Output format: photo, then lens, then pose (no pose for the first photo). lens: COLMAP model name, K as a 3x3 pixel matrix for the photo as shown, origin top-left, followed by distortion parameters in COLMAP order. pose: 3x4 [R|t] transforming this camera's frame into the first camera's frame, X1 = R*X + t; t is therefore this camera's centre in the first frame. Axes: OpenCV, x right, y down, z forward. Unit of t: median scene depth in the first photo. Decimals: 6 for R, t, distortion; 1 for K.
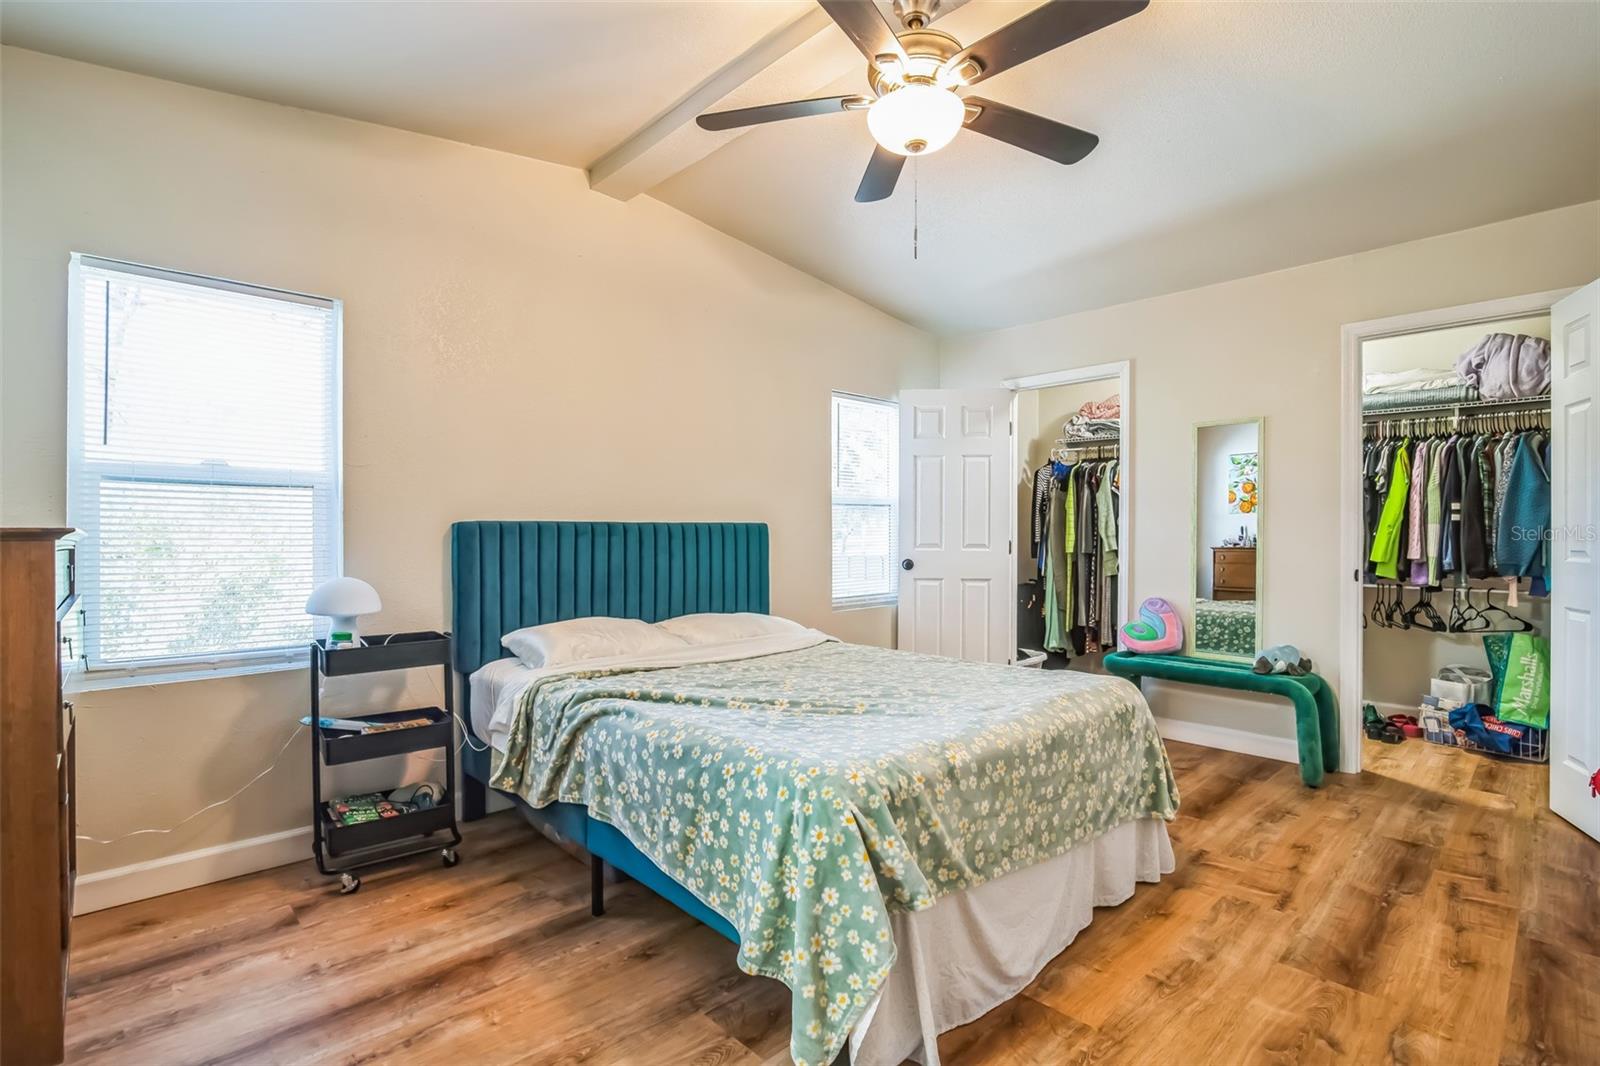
lens RADIAL K [[750.7, 0, 806.5], [0, 750.7, 532.7], [0, 0, 1]] dist [-0.017205, 0.000965]
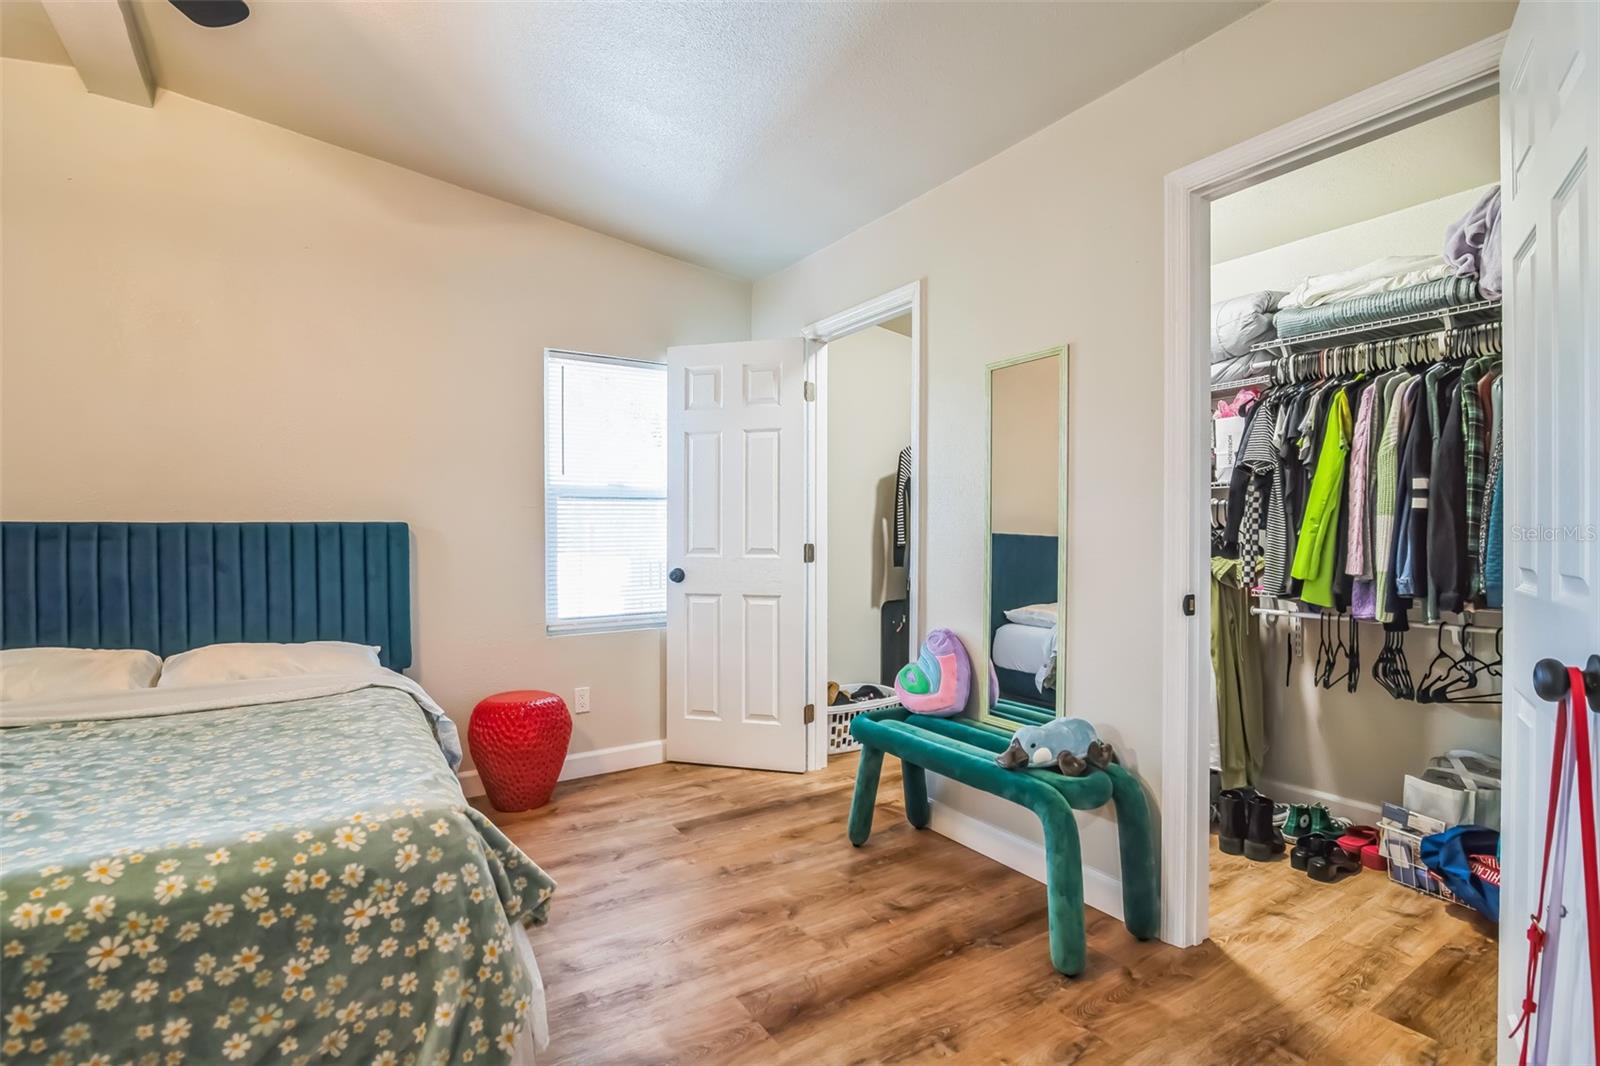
lens RADIAL K [[750.7, 0, 802.9], [0, 750.7, 535.3], [0, 0, 1]] dist [-0.017205, 0.000965]
pose [[0.983077, -0.004627, -0.183133, 0.489133], [0.005336, 0.999980, 0.003383, -0.000430], [0.183114, -0.004303, 0.983082, 0.333810]]
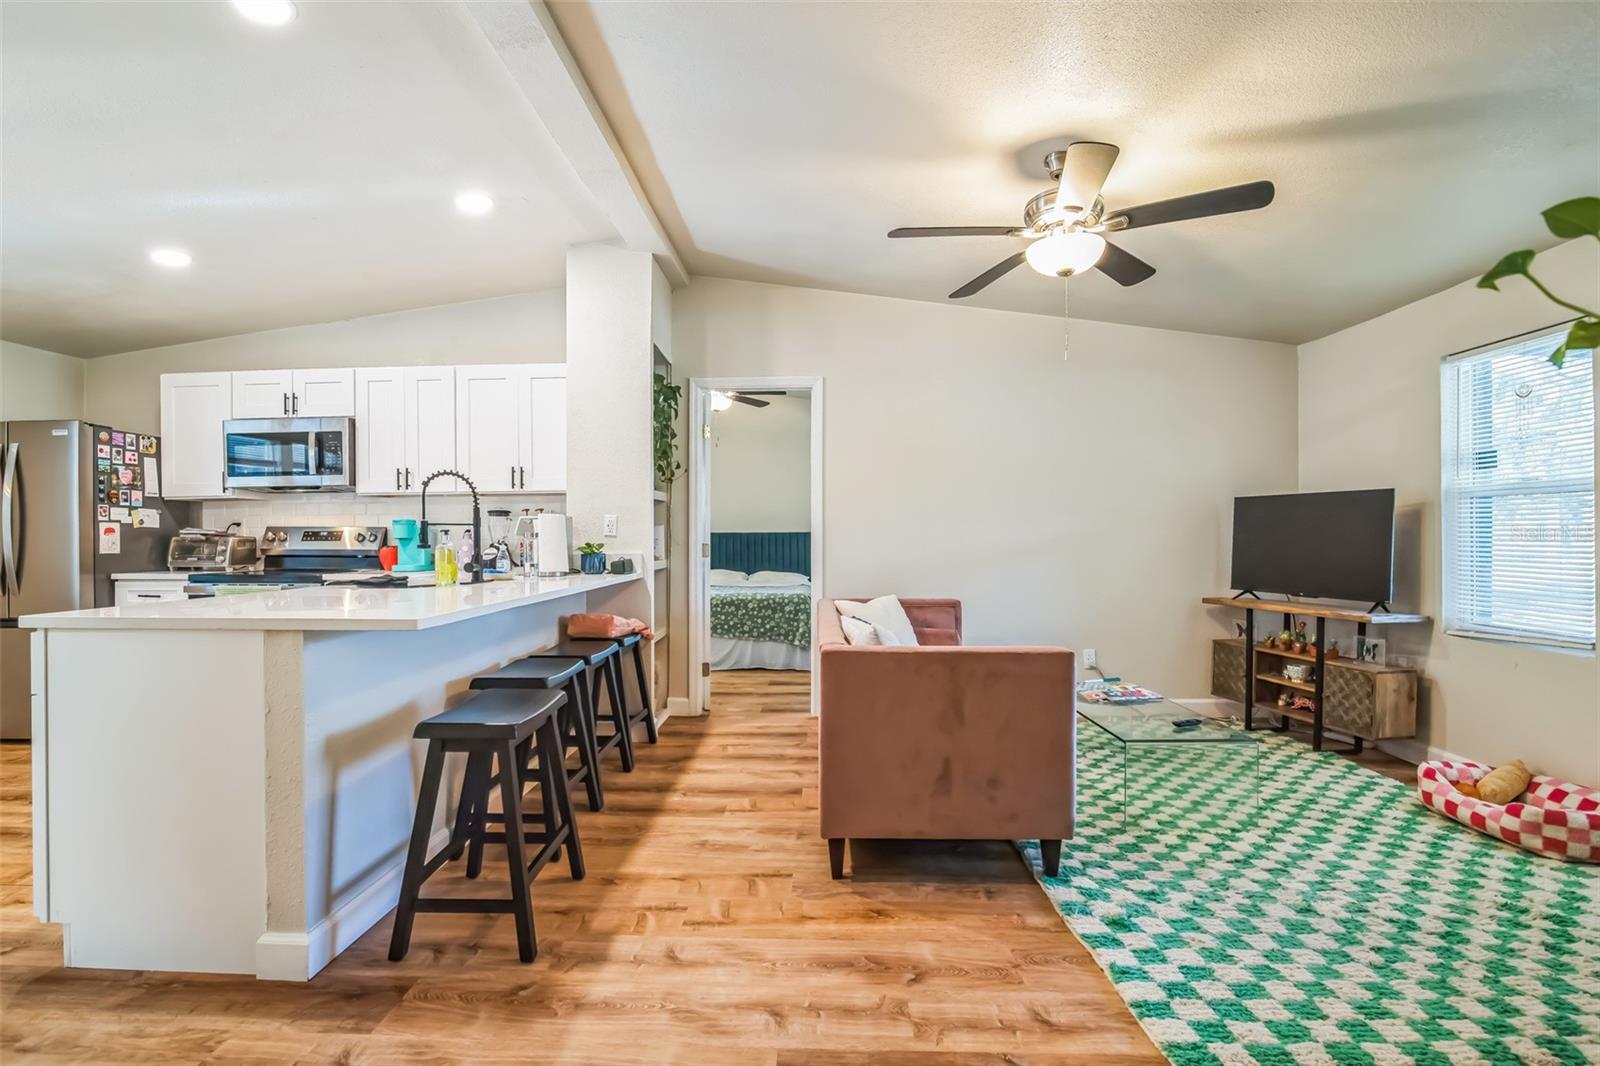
lens RADIAL K [[750.7, 0, 796.7], [0, 750.7, 532.0], [0, 0, 1]] dist [-0.017205, 0.000965]
pose [[0.703484, -0.007773, -0.710668, 1.626656], [0.005033, 0.999970, -0.005955, 0.000832], [0.710693, 0.000613, 0.703502, -0.715255]]
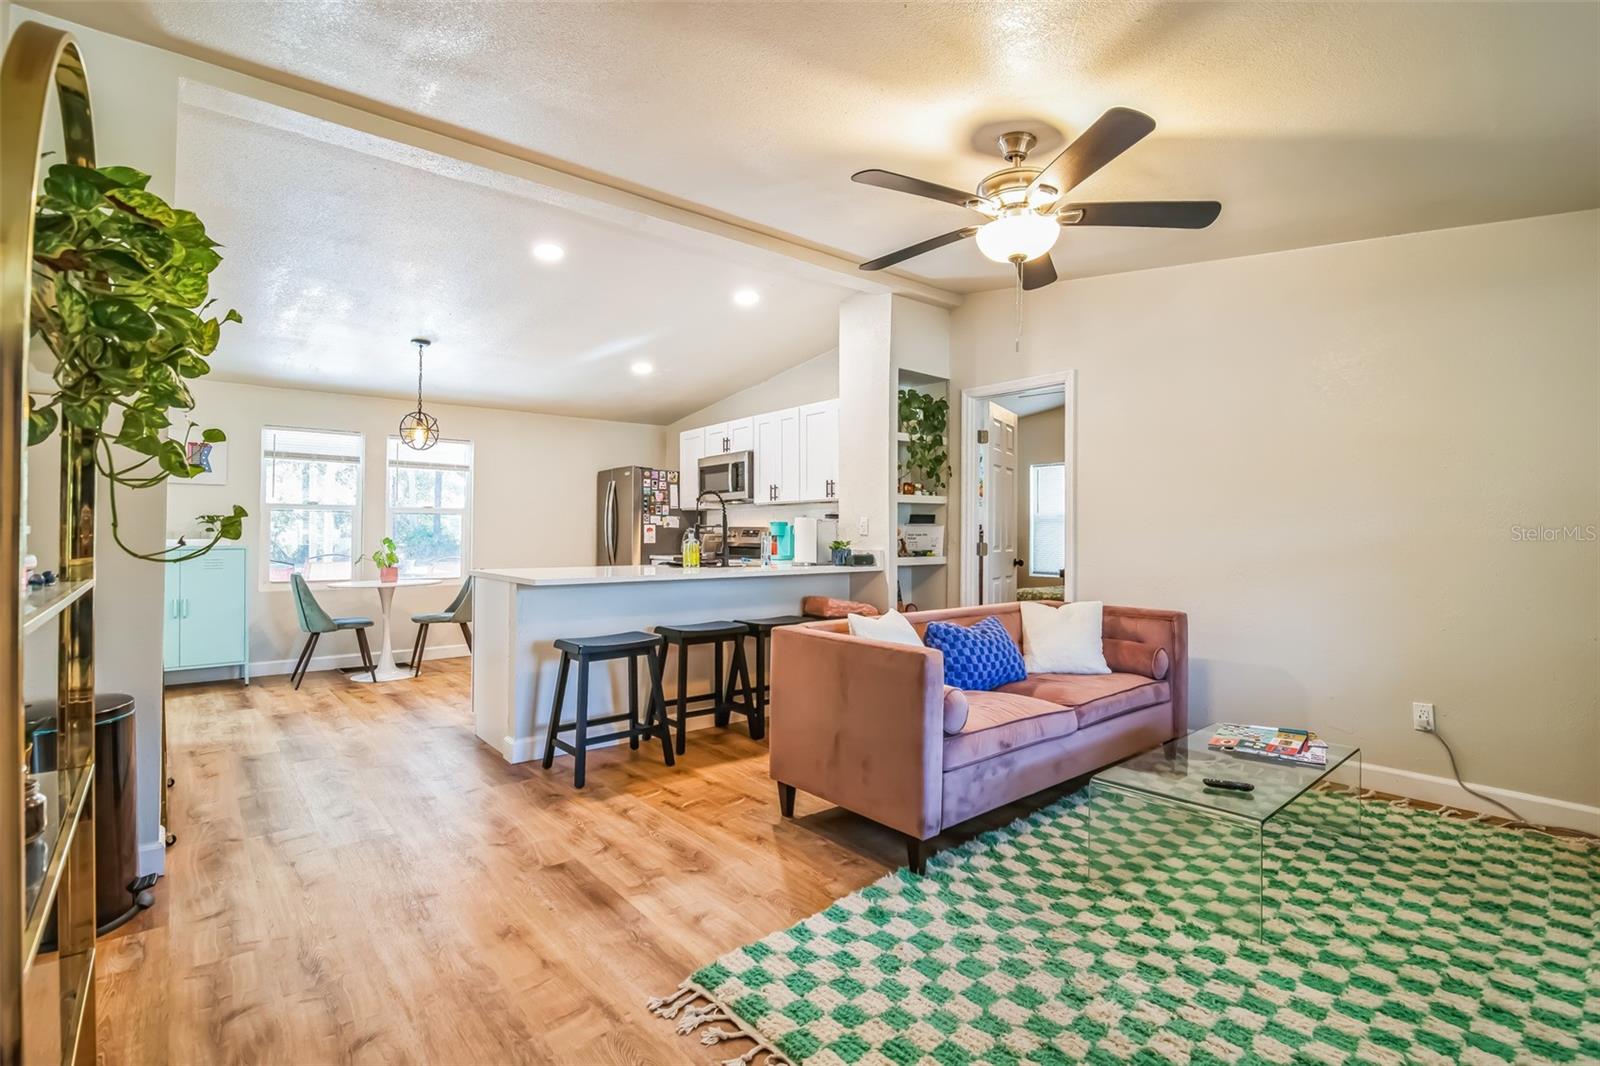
lens RADIAL K [[750.7, 0, 796.6], [0, 750.7, 531.8], [0, 0, 1]] dist [-0.017205, 0.000965]
pose [[-0.066265, -0.002864, -0.997798, 2.047836], [-0.002910, 0.999992, -0.002677, -0.003942], [0.997798, 0.002726, -0.066272, -0.075317]]
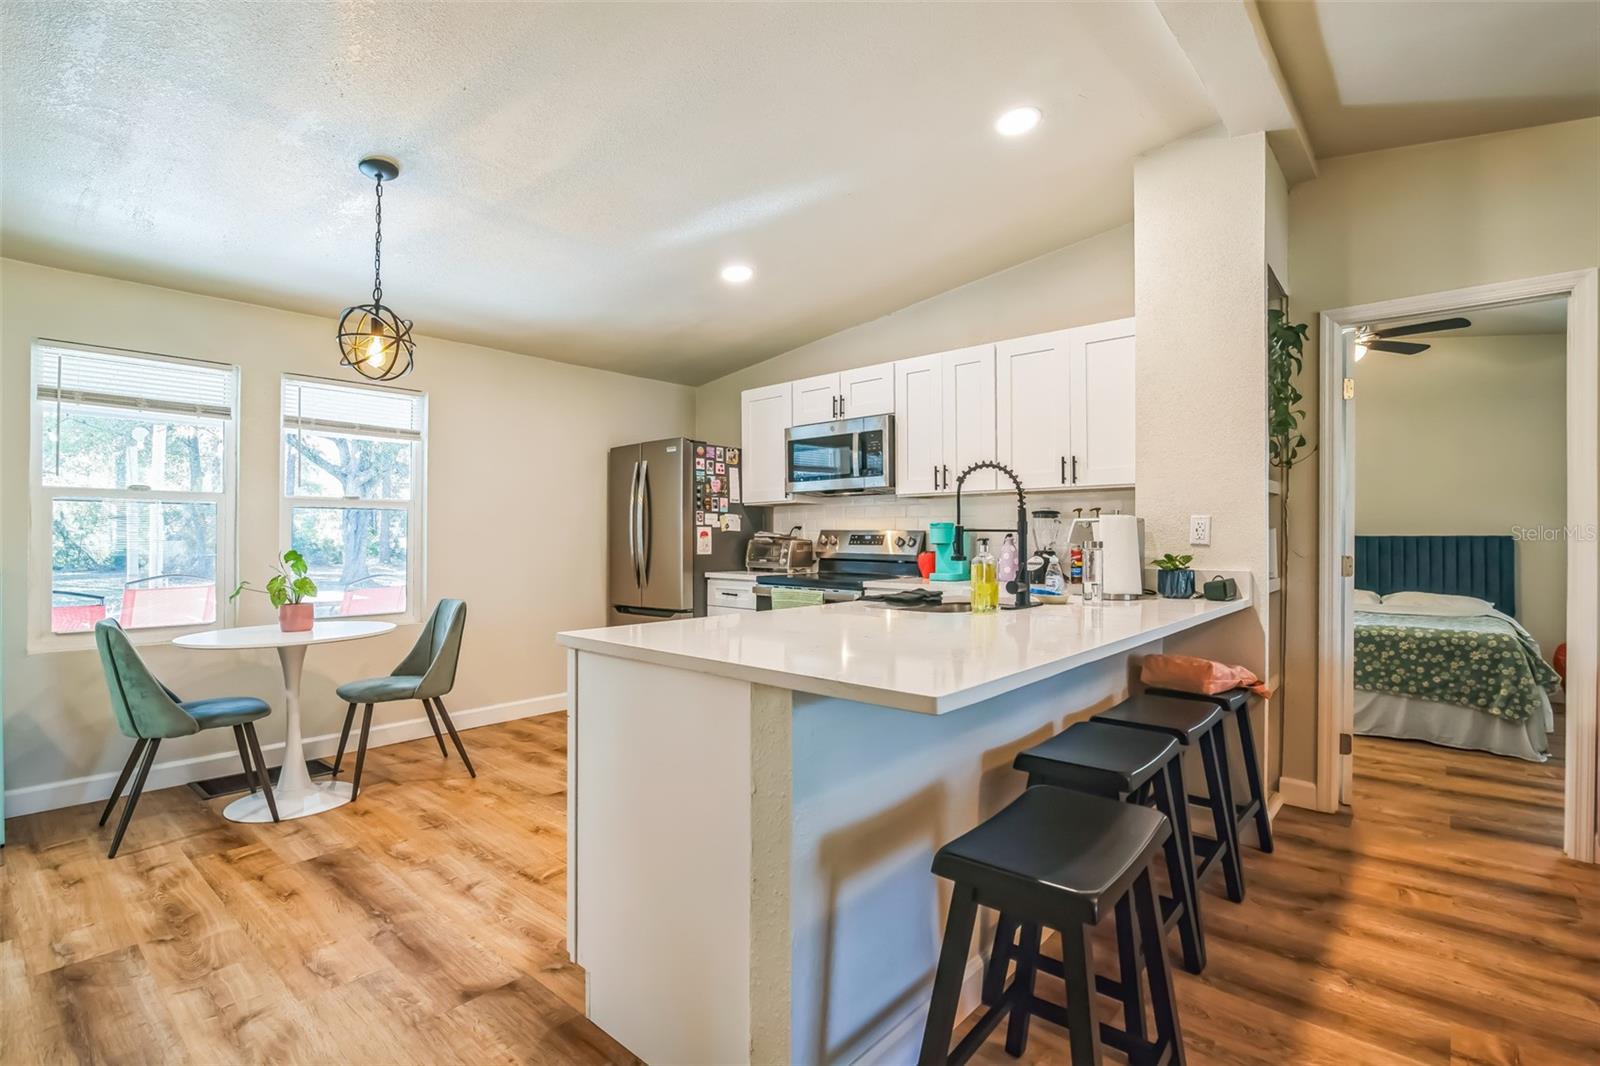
lens RADIAL K [[750.7, 0, 797.2], [0, 750.7, 539.5], [0, 0, 1]] dist [-0.017205, 0.000965]
pose [[0.093999, 0.005053, -0.995559, 1.351589], [-0.001686, 0.999986, 0.004916, -0.012112], [0.995571, 0.001216, 0.094006, -0.615065]]
